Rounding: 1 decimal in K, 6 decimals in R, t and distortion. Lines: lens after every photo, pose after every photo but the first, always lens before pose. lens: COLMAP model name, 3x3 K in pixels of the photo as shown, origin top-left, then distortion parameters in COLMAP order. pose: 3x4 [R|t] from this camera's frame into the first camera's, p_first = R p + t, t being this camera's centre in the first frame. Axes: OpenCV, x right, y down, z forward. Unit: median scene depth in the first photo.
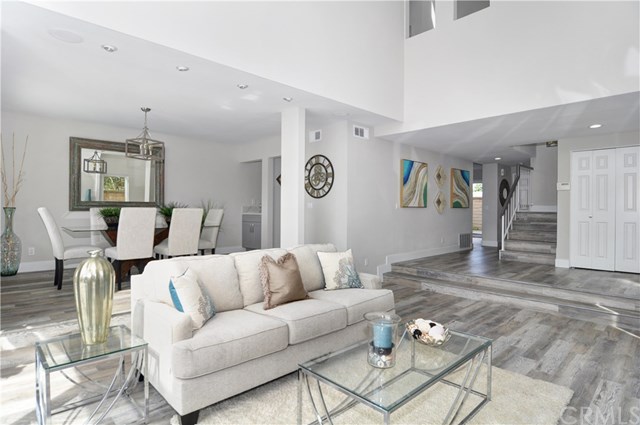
lens RADIAL K [[349.2, 0, 317.9], [0, 349.2, 206.8], [0, 0, 1]] dist [0.001545, 0.000286]
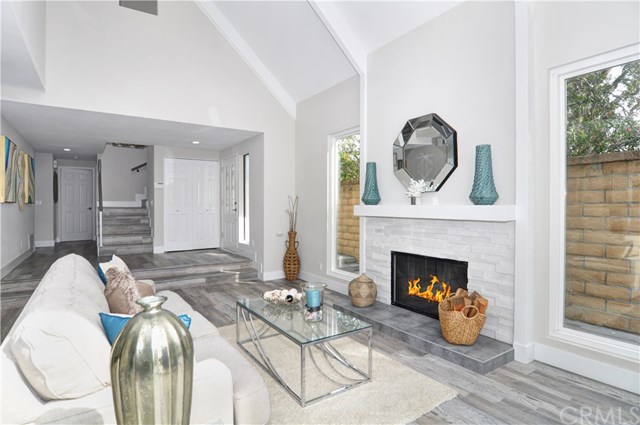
lens RADIAL K [[349.2, 0, 317.9], [0, 349.2, 206.8], [0, 0, 1]] dist [0.001545, 0.000286]
pose [[0.187685, -0.009086, 0.982187, -0.365666], [-0.002664, 0.999949, 0.009759, 0.002141], [-0.982226, -0.004448, 0.187651, 0.244550]]
